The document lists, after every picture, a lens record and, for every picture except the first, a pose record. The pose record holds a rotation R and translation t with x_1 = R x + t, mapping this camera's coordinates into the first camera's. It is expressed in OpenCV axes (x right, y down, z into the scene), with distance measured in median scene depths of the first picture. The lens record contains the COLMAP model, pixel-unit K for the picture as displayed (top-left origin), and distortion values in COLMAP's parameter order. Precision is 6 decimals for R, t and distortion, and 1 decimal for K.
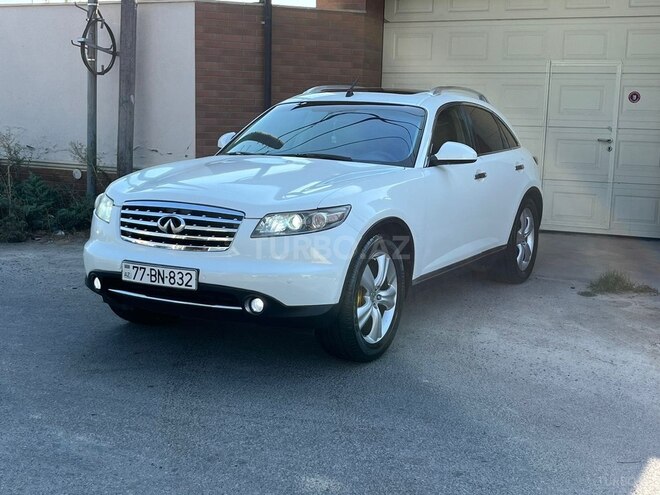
lens RADIAL K [[900.2, 0, 329.0], [0, 900.2, 245.8], [0, 0, 1]] dist [0.046532, 0.000000]
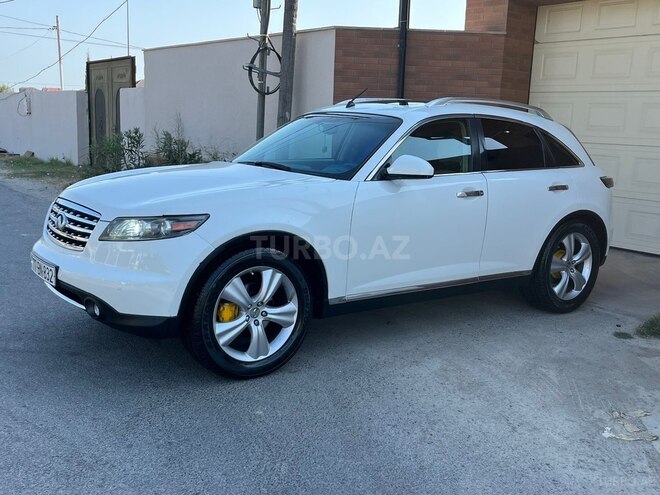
lens RADIAL K [[701.6, 0, 334.7], [0, 701.6, 251.4], [0, 0, 1]] dist [0.028036, 0.000000]
pose [[0.908334, 0.087853, -0.408914, 0.411797], [-0.081180, 0.996130, 0.033687, -0.038569], [0.410291, 0.002596, 0.911951, 0.347465]]
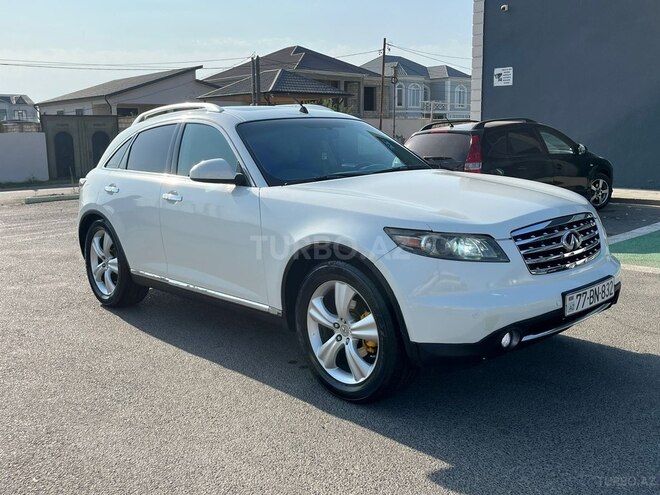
lens RADIAL K [[685.5, 0, 327.4], [0, 685.5, 251.5], [0, 0, 1]] dist [0.079305, 0.000000]
pose [[0.295319, -0.192982, 0.935705, -0.831447], [0.178552, 0.973280, 0.144378, -0.145561], [-0.938566, 0.124434, 0.321886, 0.915704]]
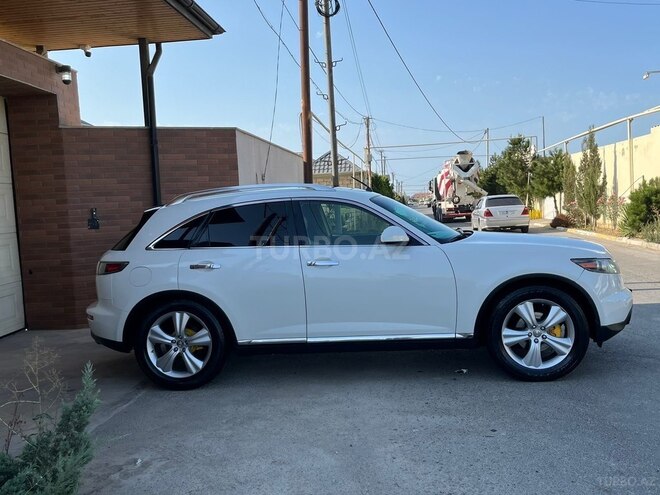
lens RADIAL K [[685.5, 0, 325.3], [0, 685.5, 244.5], [0, 0, 1]] dist [0.079305, 0.000000]
pose [[-0.402170, -0.061510, 0.913496, -1.000011], [0.186884, 0.971219, 0.147673, -0.298611], [-0.896289, 0.230107, -0.379100, 1.733518]]
